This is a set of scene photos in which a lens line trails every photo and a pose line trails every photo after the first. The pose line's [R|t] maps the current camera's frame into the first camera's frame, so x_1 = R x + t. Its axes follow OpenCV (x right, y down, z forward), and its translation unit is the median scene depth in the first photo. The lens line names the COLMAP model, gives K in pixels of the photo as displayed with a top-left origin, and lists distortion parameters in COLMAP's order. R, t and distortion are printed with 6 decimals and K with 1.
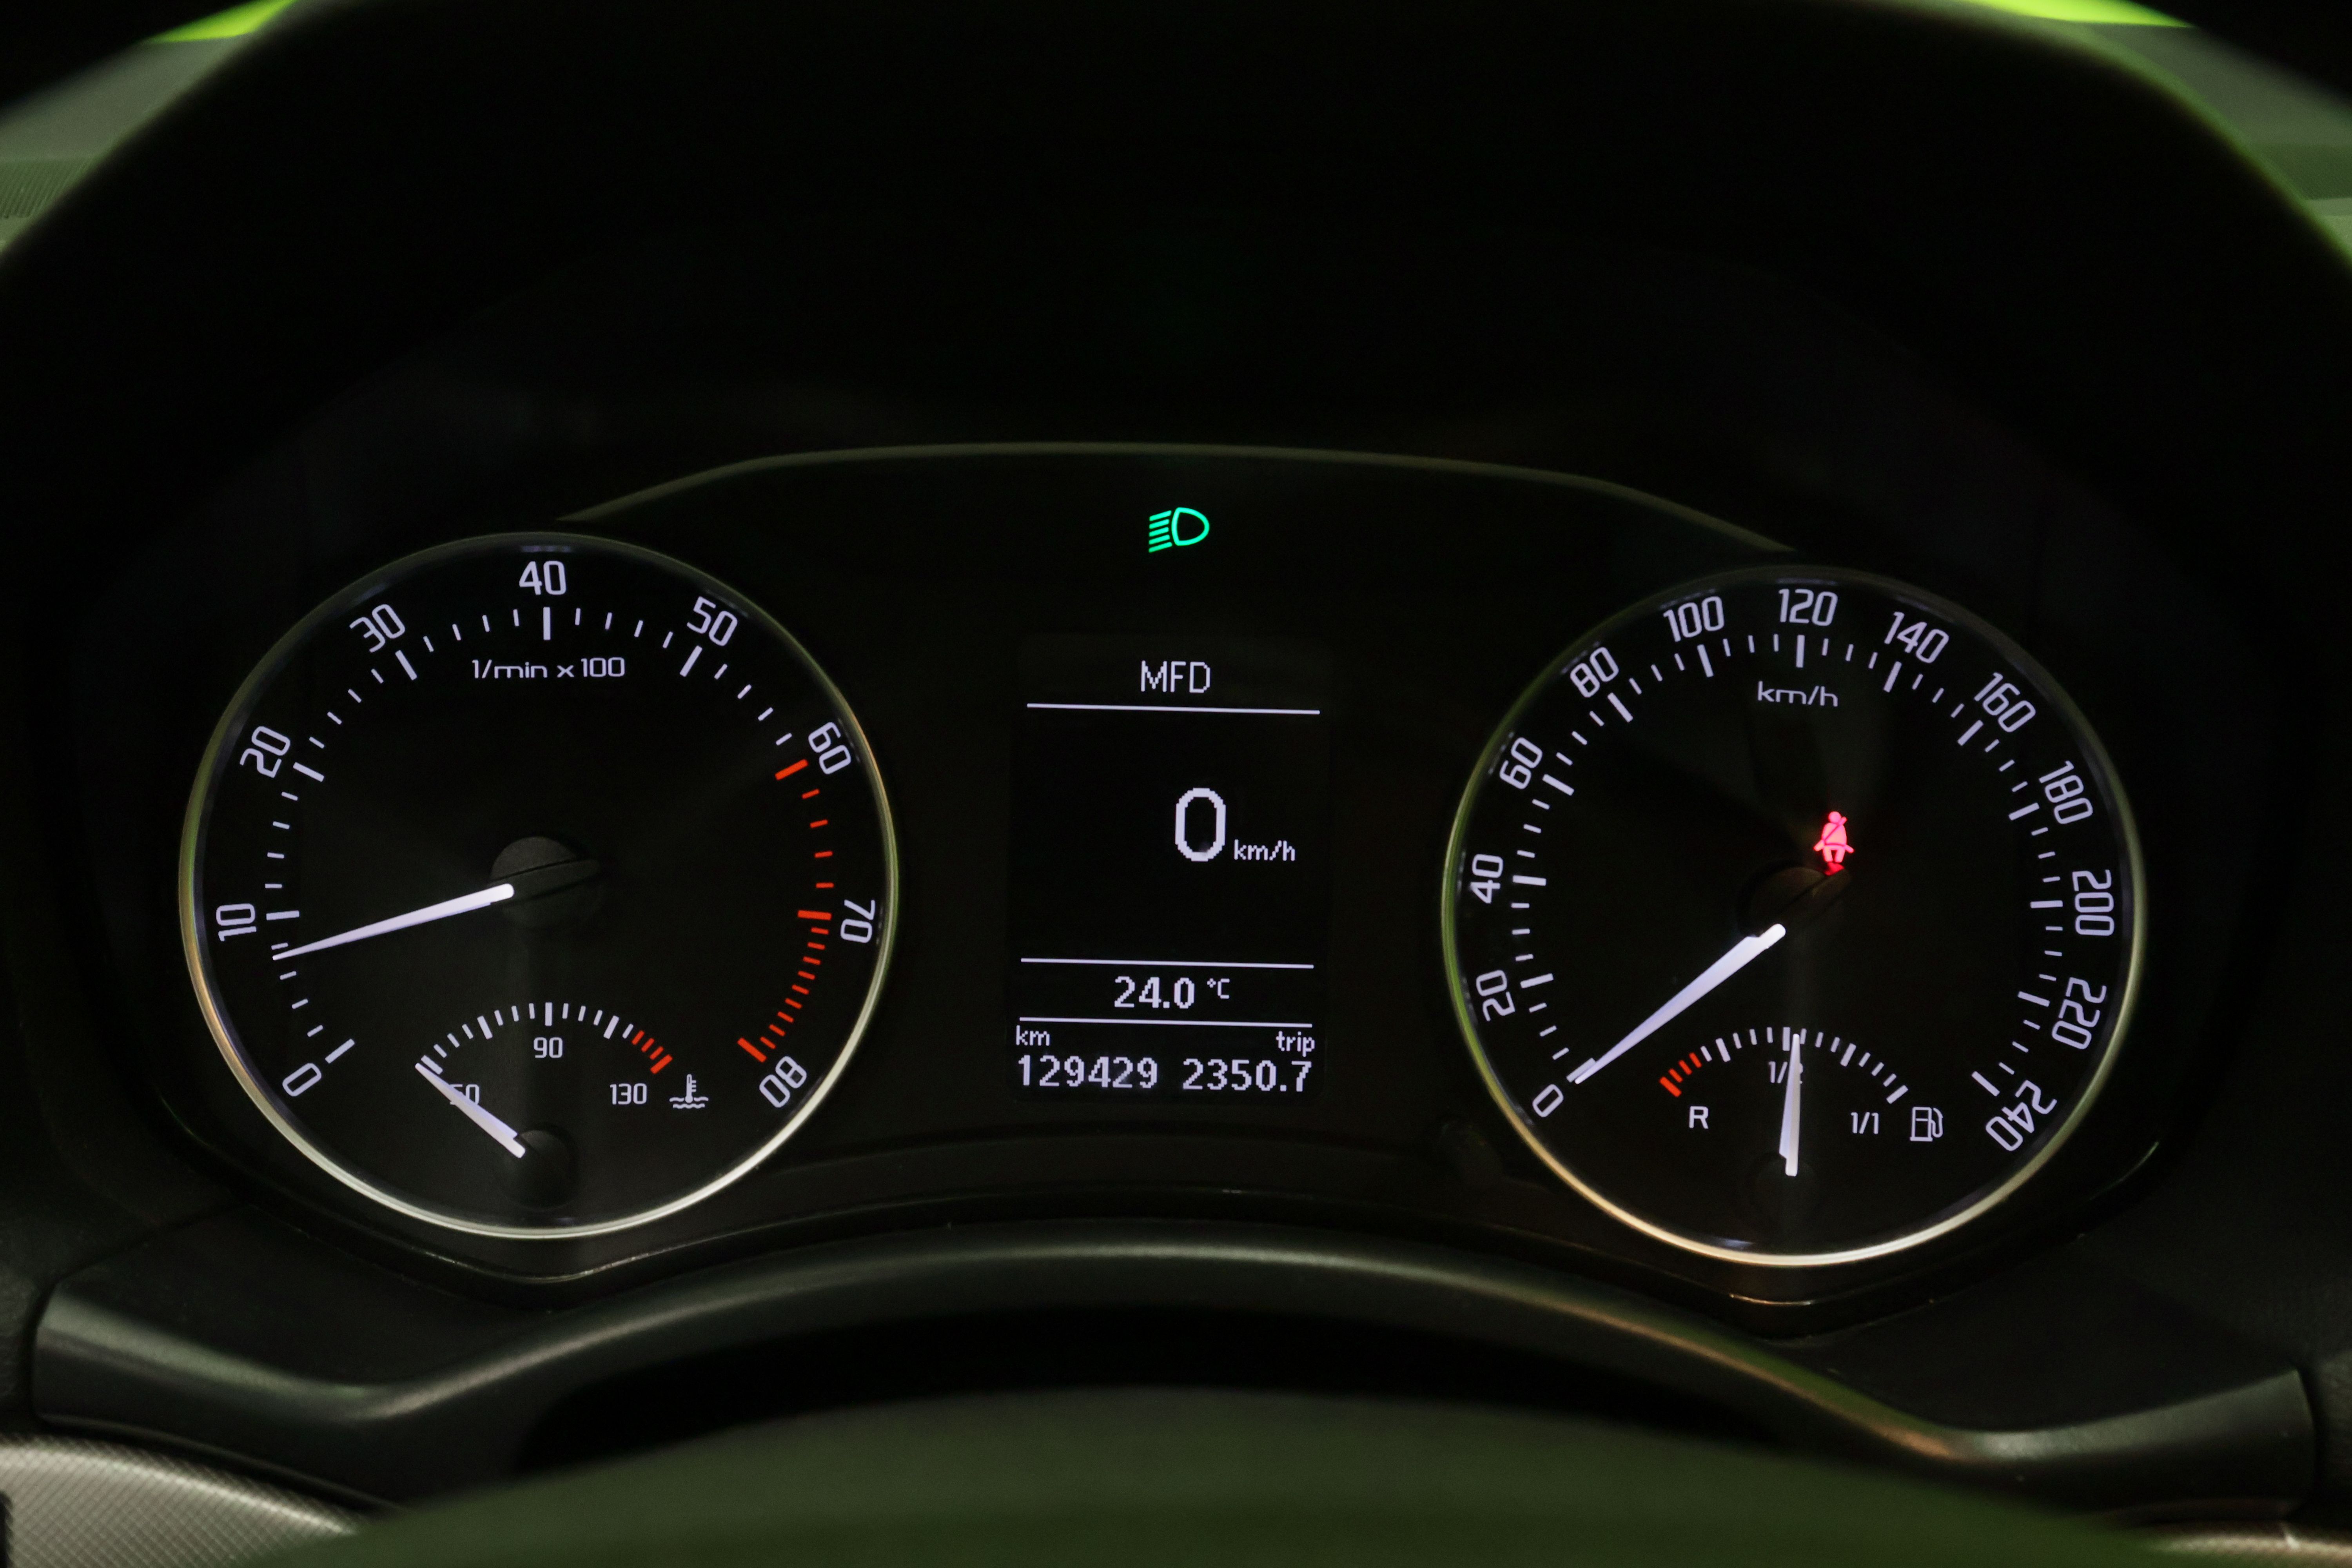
lens RADIAL K [[2615.4, 0, 1168.9], [0, 2615.4, 786.0], [0, 0, 1]] dist [-0.010264, 0.000000]
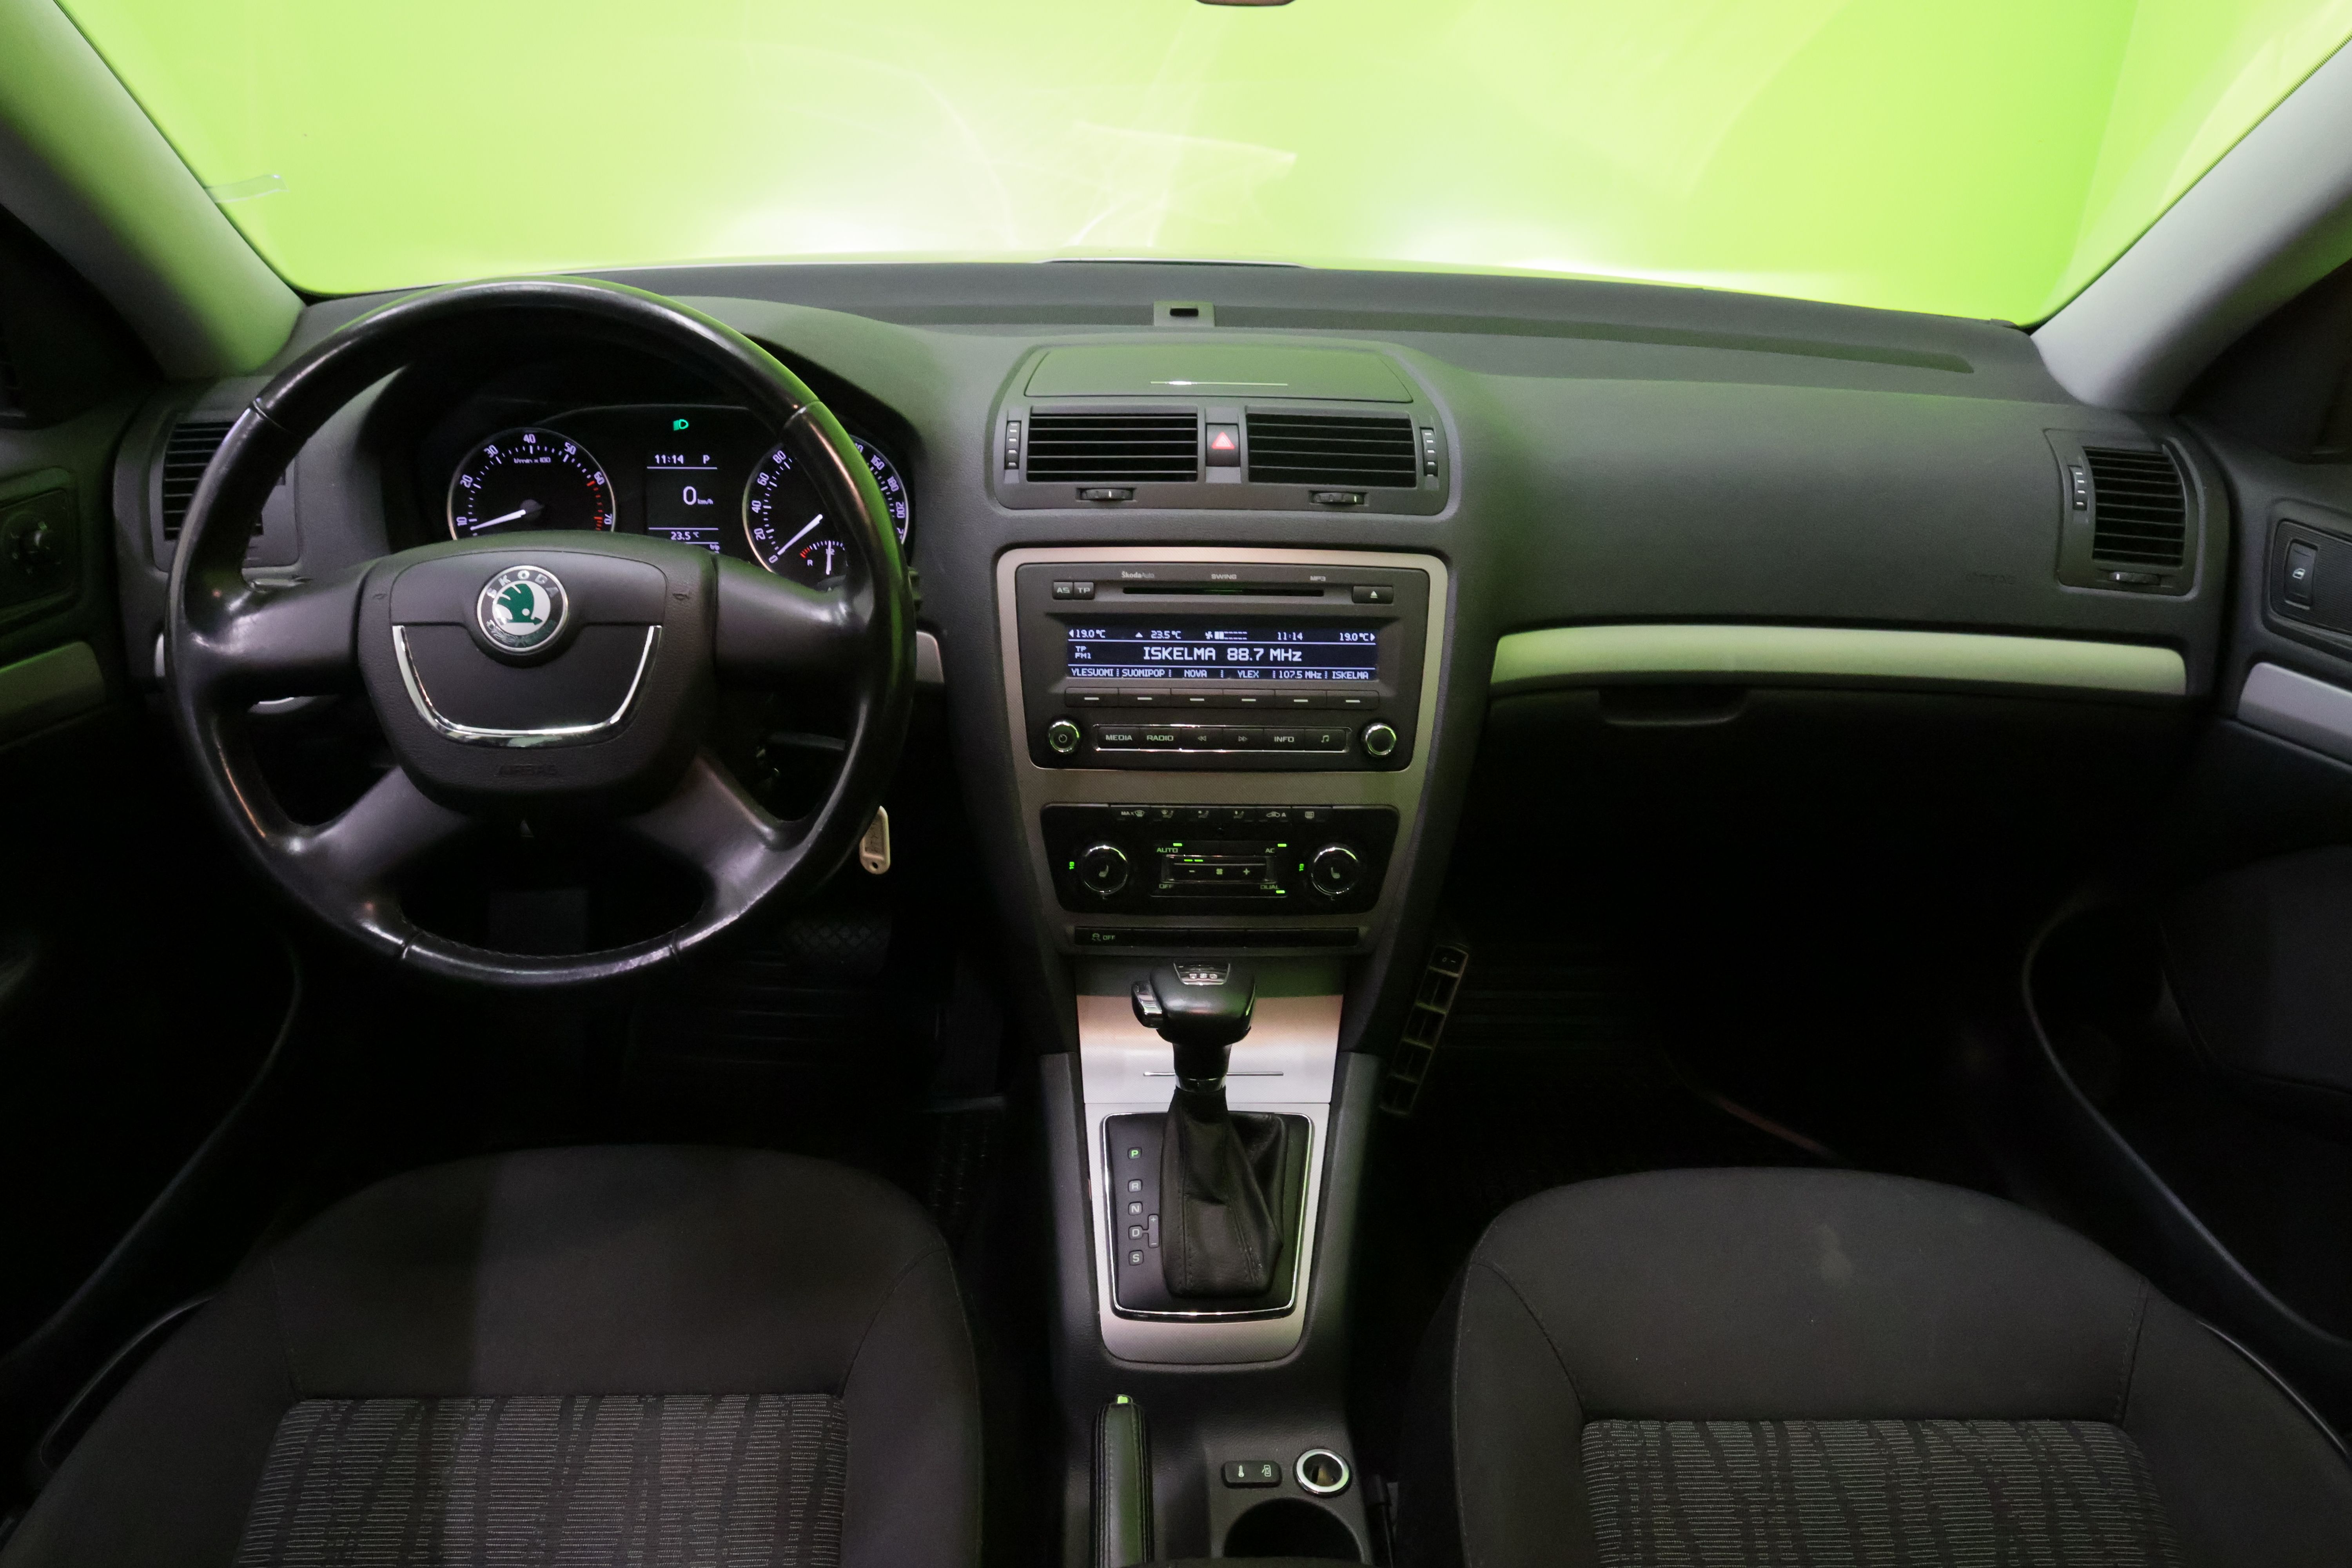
lens RADIAL K [[1657.5, 0, 1174.2], [0, 1657.5, 787.0], [0, 0, 1]] dist [-0.013425, -0.006728]
pose [[0.999581, -0.020383, 0.020543, 0.738156], [0.018139, 0.994405, 0.104064, 0.221777], [-0.022549, -0.103648, 0.994358, -1.746868]]
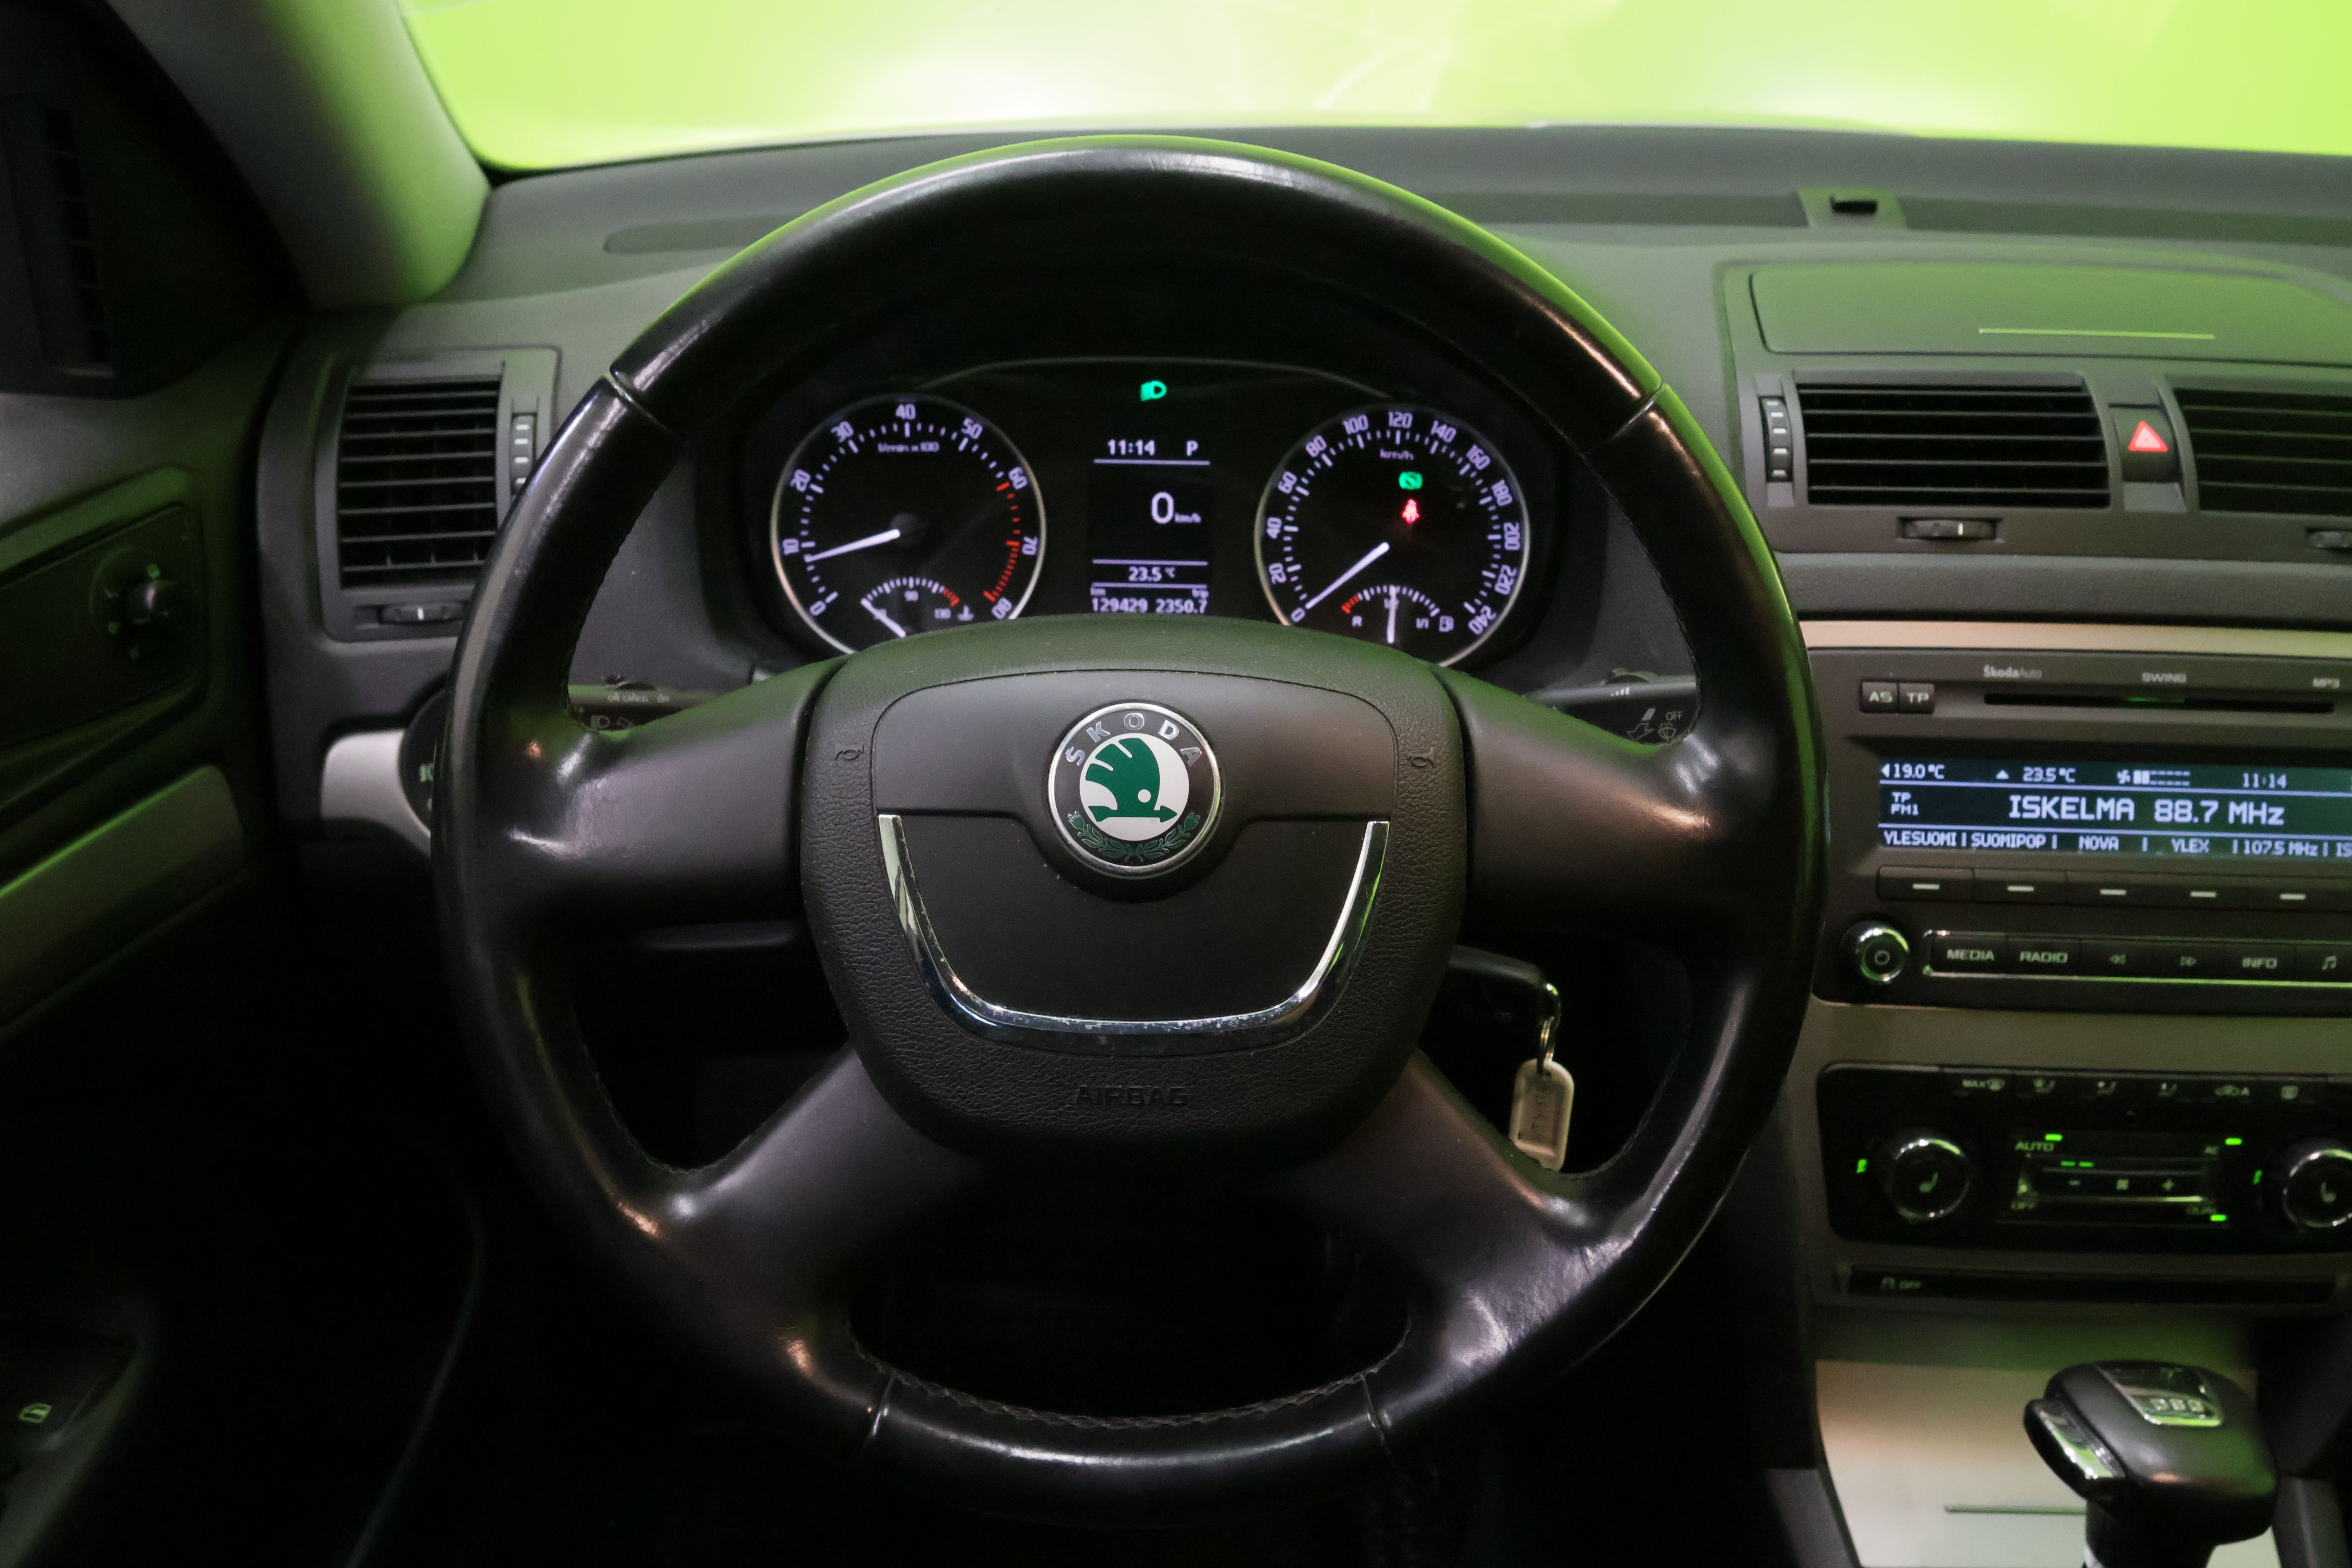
lens RADIAL K [[1984.6, 0, 1177.4], [0, 1984.6, 795.1], [0, 0, 1]] dist [-0.015119, -0.012642]
pose [[0.999666, -0.002534, -0.025708, 0.076387], [0.005544, 0.993030, 0.117729, 0.066050], [0.025231, -0.117832, 0.992713, -0.966009]]
